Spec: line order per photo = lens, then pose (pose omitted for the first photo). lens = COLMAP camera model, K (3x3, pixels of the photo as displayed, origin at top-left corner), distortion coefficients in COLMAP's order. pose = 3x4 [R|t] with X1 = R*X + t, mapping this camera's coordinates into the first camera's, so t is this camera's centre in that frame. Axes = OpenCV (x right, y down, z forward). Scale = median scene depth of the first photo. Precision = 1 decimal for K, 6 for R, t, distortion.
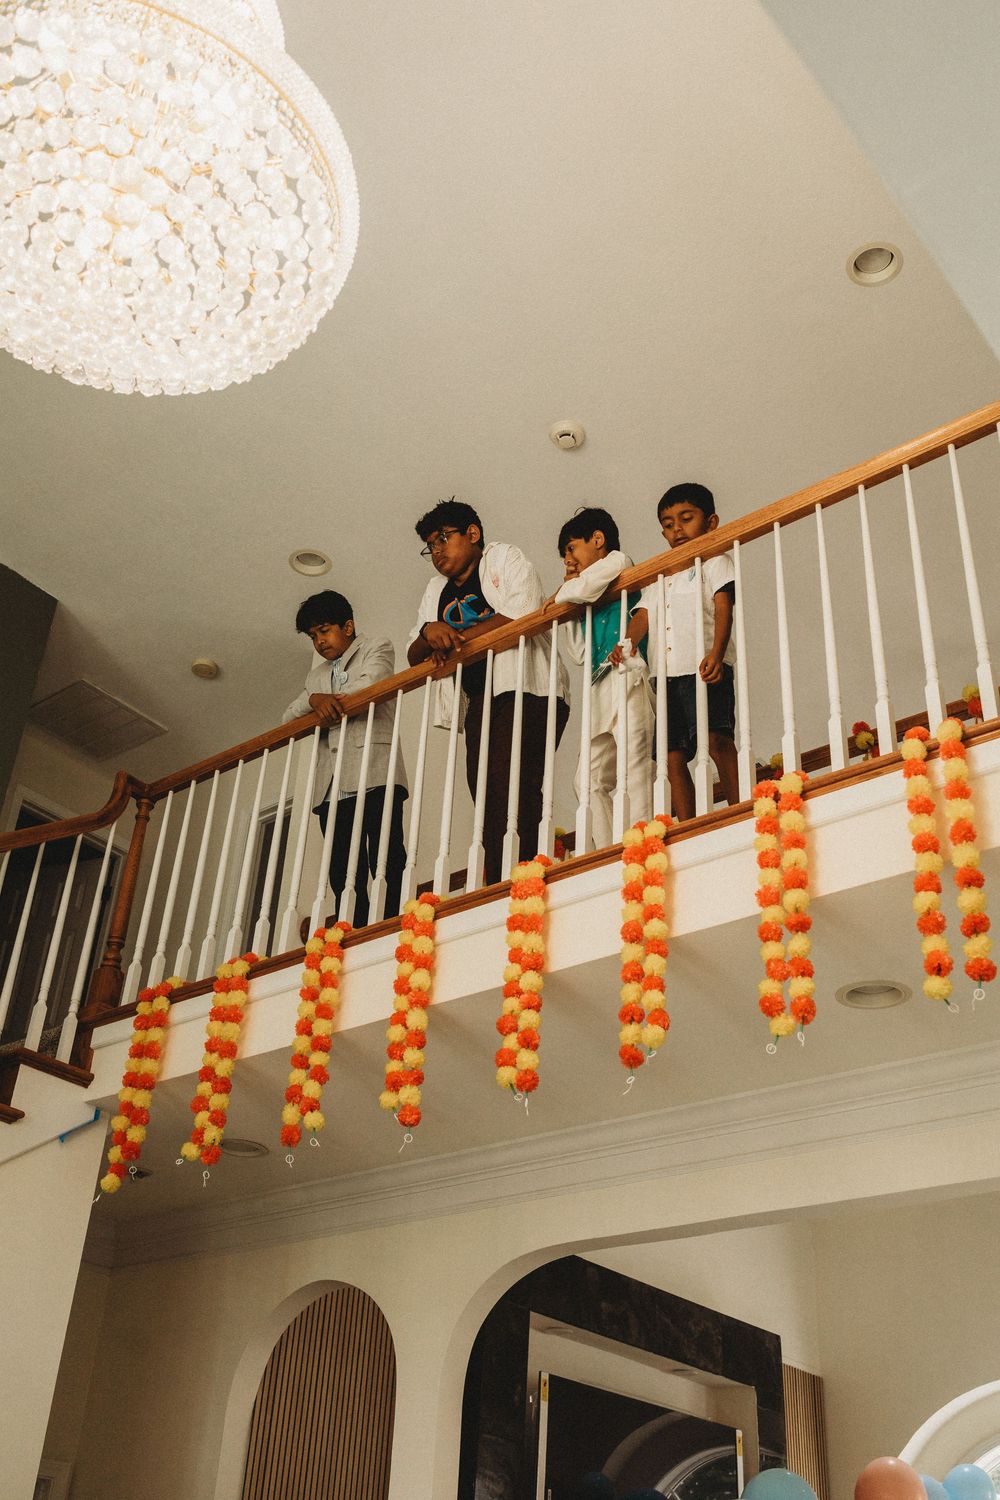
lens RADIAL K [[1482.5, 0, 500.0], [0, 1482.5, 750.0], [0, 0, 1]] dist [0.001411, -0.000470]
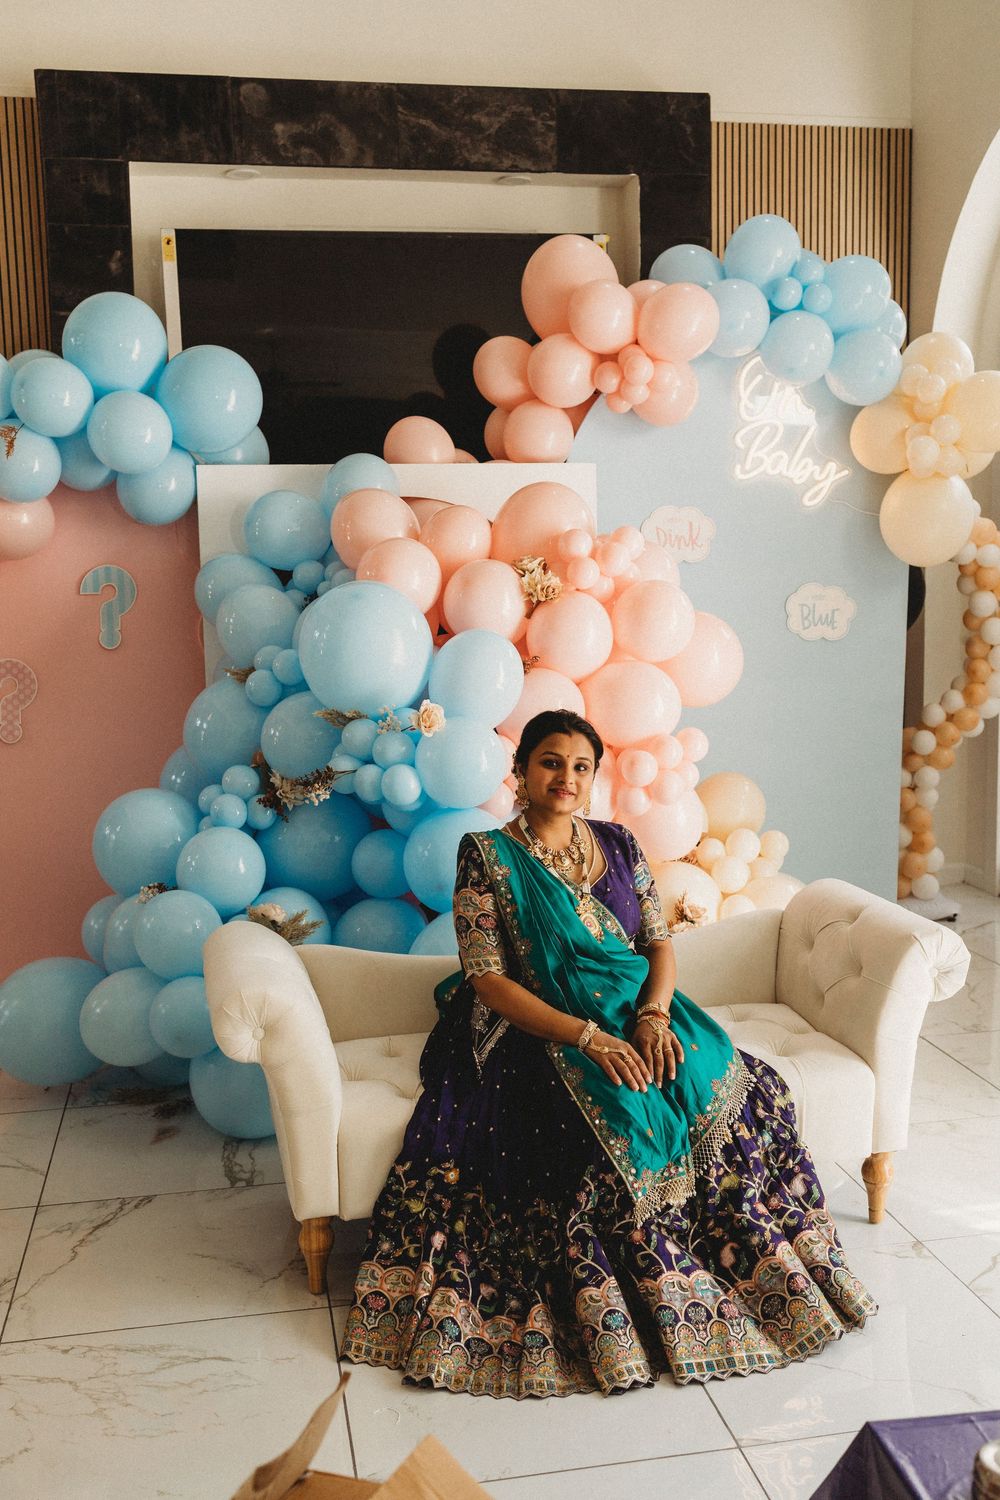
lens RADIAL K [[1411.7, 0, 500.0], [0, 1411.7, 750.0], [0, 0, 1]] dist [0.000200, -0.004296]
pose [[0.763902, 0.009490, -0.645263, 0.610915], [0.407034, 0.768829, 0.493178, 0.287503], [0.500777, -0.639383, 0.583447, 0.381946]]
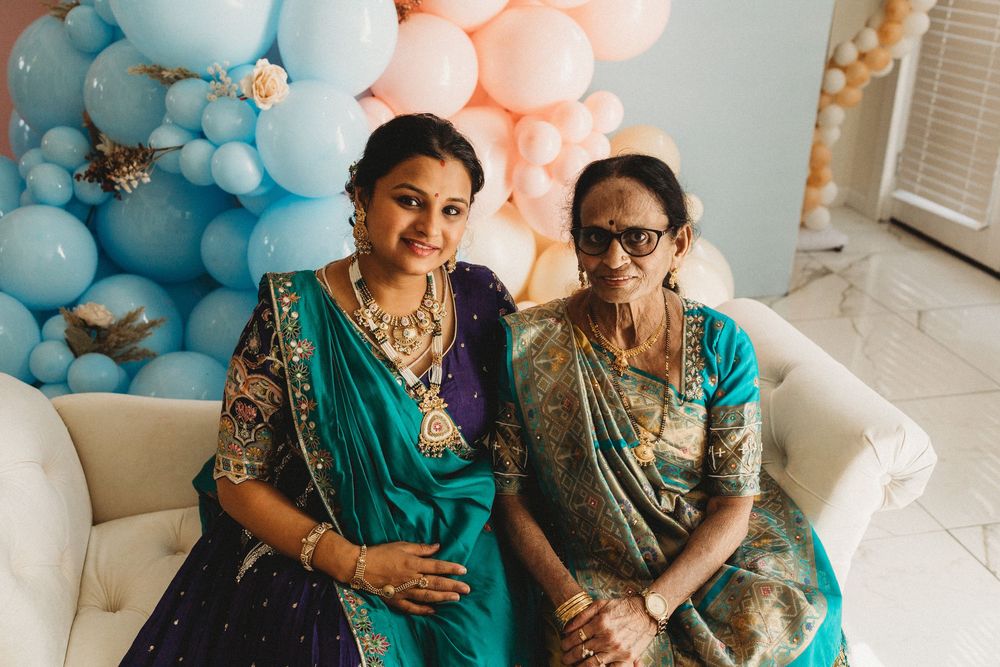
lens RADIAL K [[988.3, 0, 500.0], [0, 988.3, 333.5], [0, 0, 1]] dist [0.001411, -0.000470]
pose [[0.779998, 0.209352, -0.589724, 0.505226], [0.374059, 0.599514, 0.707575, 0.378094], [0.501680, -0.772499, 0.389310, 0.525879]]
